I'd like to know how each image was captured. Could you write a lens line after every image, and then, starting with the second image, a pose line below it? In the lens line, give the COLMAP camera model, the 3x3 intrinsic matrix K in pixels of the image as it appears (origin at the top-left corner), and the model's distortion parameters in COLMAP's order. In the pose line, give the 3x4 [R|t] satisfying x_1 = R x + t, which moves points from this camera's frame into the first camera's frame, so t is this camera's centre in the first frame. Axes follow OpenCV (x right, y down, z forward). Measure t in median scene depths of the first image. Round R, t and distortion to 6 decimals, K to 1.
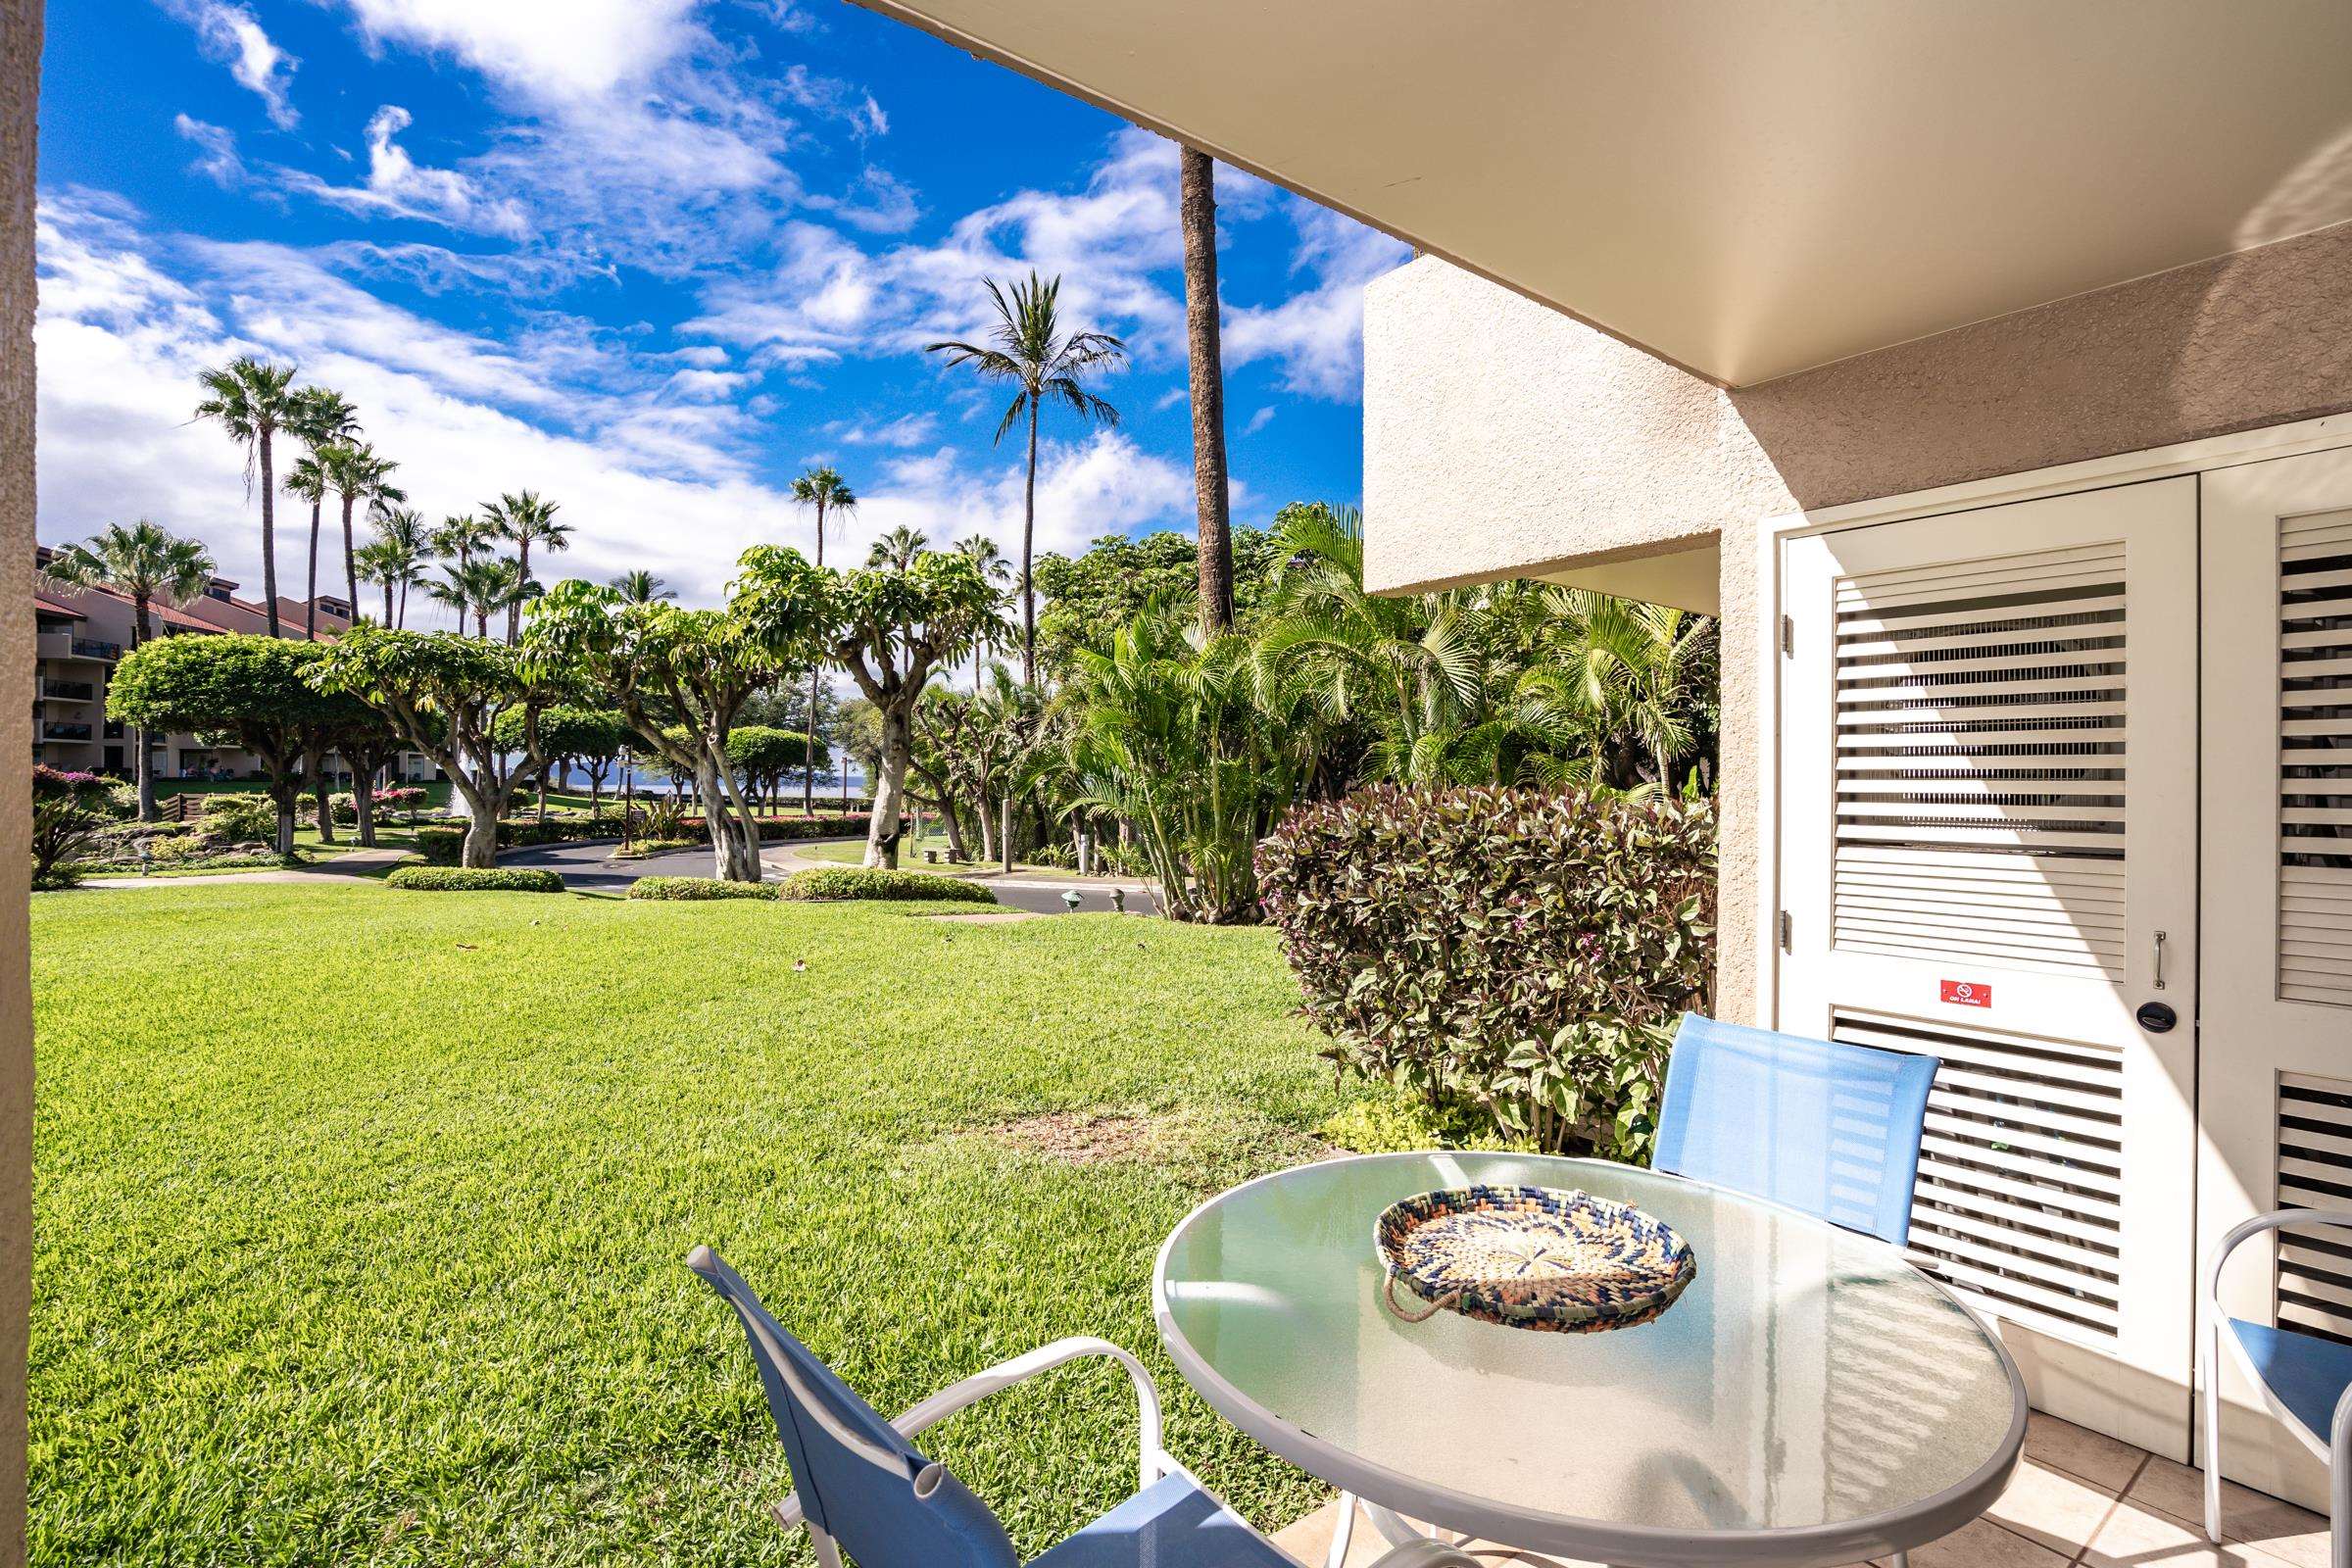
lens RADIAL K [[1106.4, 0, 1170.7], [0, 1106.4, 797.6], [0, 0, 1]] dist [-0.066914, 0.032249]
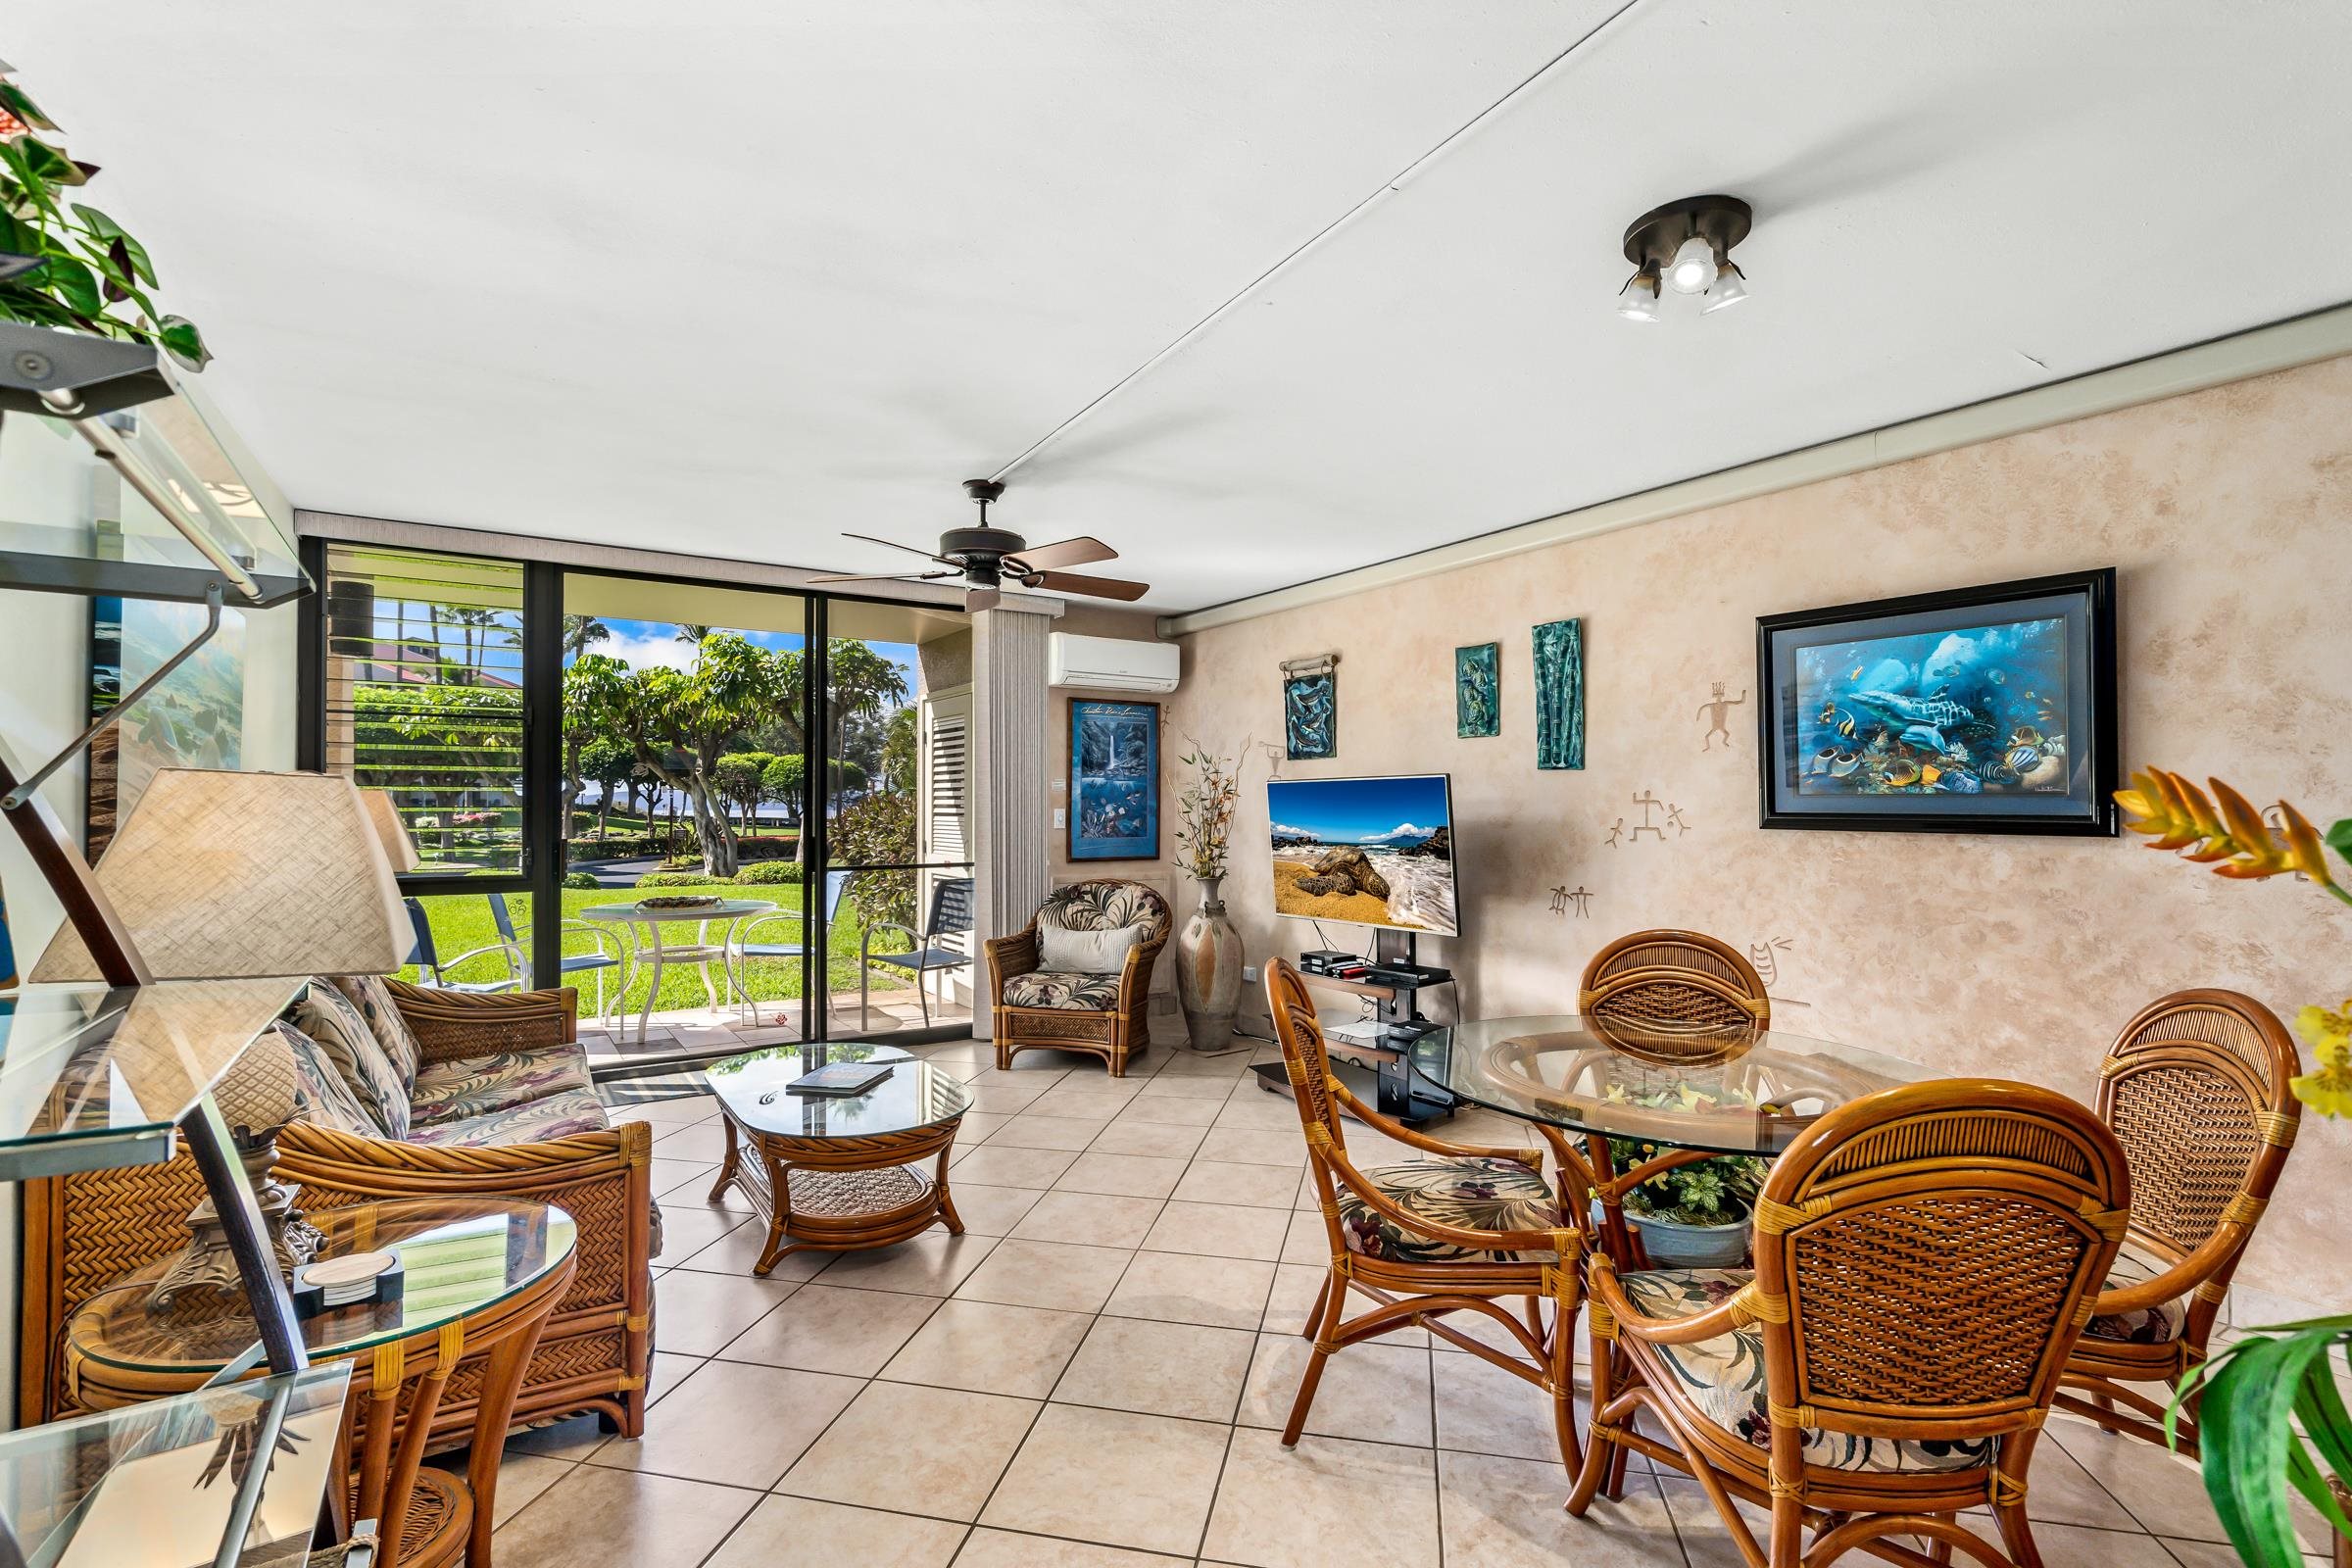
lens RADIAL K [[1067.6, 0, 1163.2], [0, 1067.6, 793.8], [0, 0, 1]] dist [-0.004863, 0.000030]
pose [[0.998574, -0.007767, -0.052815, 0.108817], [0.006561, 0.999715, -0.022965, 0.004699], [0.052979, 0.022586, 0.998340, -0.136205]]
